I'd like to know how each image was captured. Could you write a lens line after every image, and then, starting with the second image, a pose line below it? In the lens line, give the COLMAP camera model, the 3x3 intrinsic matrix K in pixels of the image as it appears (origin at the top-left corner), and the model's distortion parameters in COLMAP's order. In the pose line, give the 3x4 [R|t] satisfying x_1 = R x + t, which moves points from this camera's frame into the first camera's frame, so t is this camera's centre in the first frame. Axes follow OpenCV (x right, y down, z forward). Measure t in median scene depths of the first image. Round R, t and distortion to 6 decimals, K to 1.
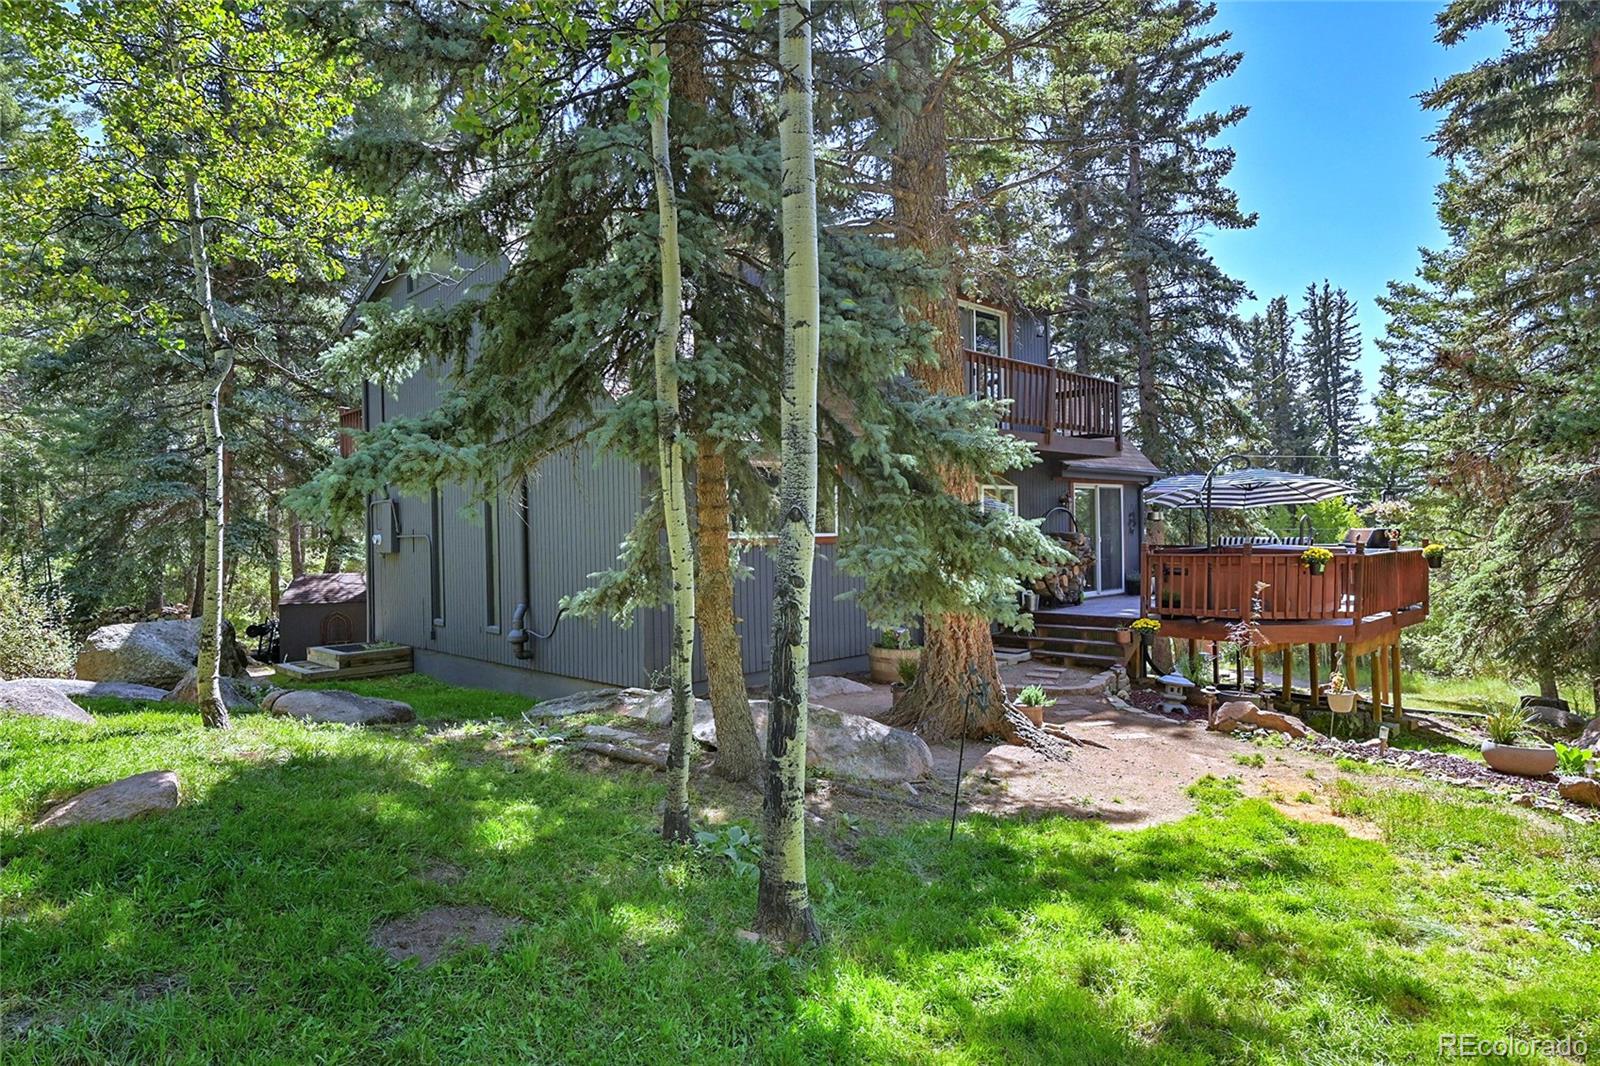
lens RADIAL K [[904.7, 0, 802.5], [0, 904.7, 534.1], [0, 0, 1]] dist [-0.000149, 0.002300]
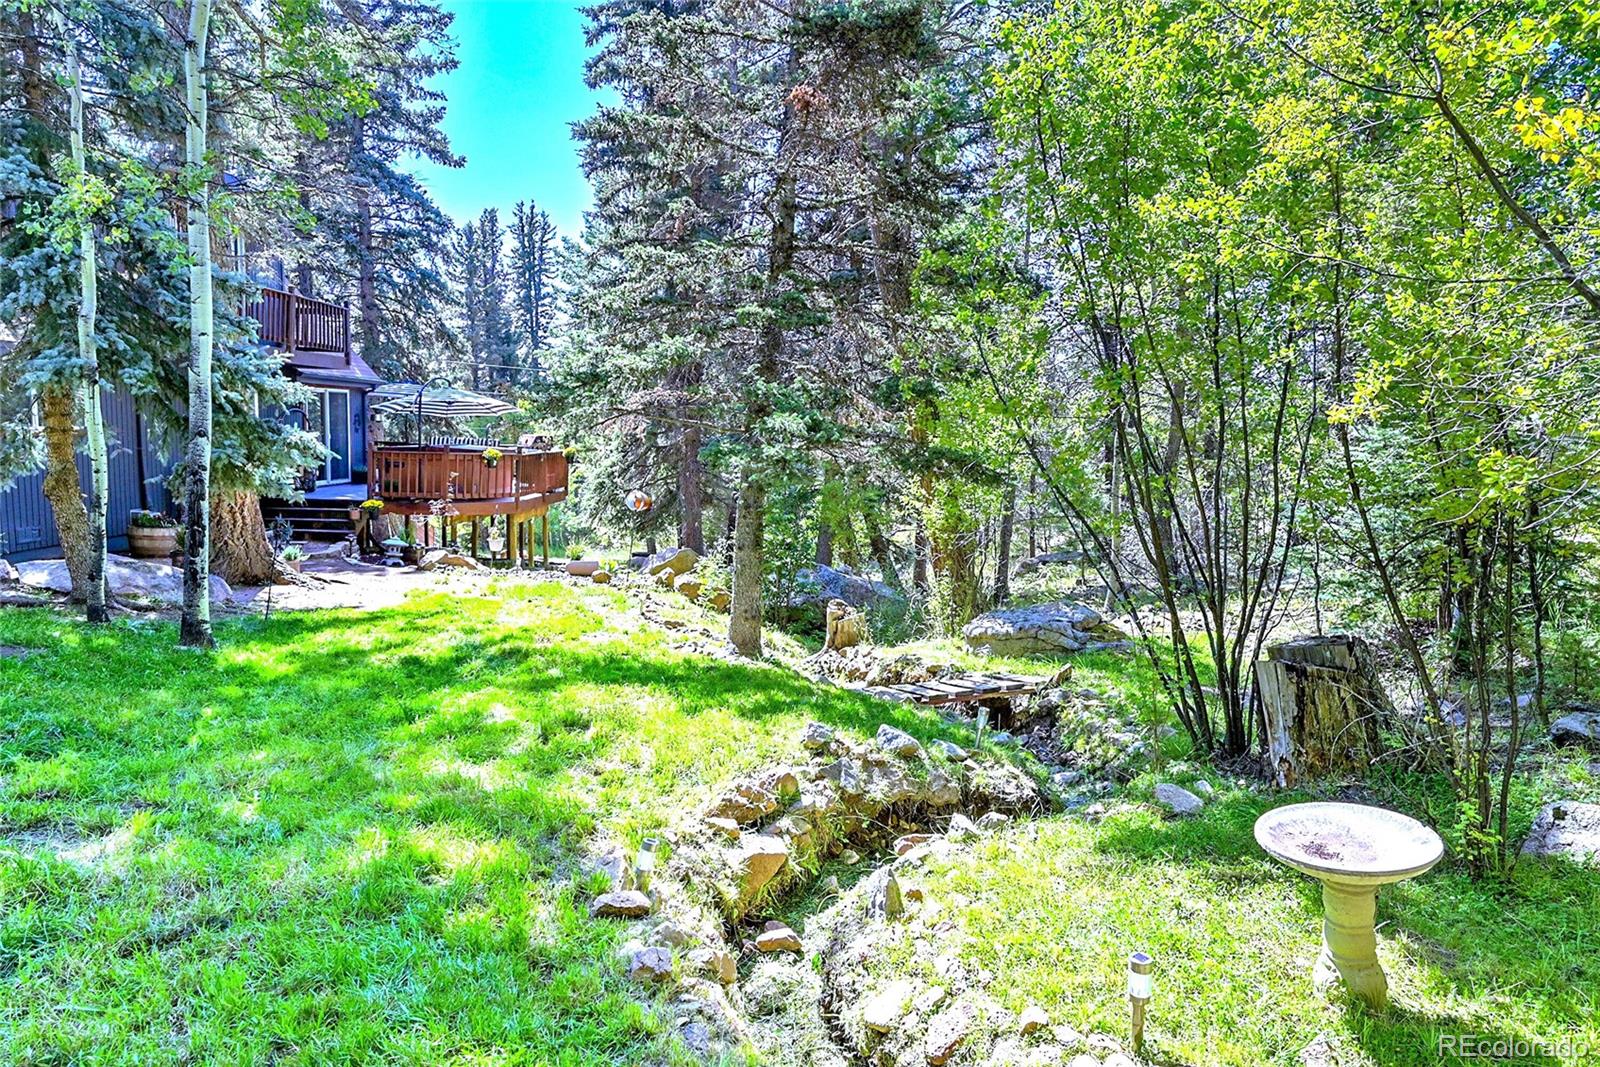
lens RADIAL K [[912.5, 0, 802.9], [0, 912.5, 531.8], [0, 0, 1]] dist [-0.021496, -0.000952]
pose [[0.686787, -0.042282, 0.725628, -0.112915], [-0.041664, 0.994375, 0.097376, -0.011400], [-0.725664, -0.097109, 0.681162, -0.269217]]
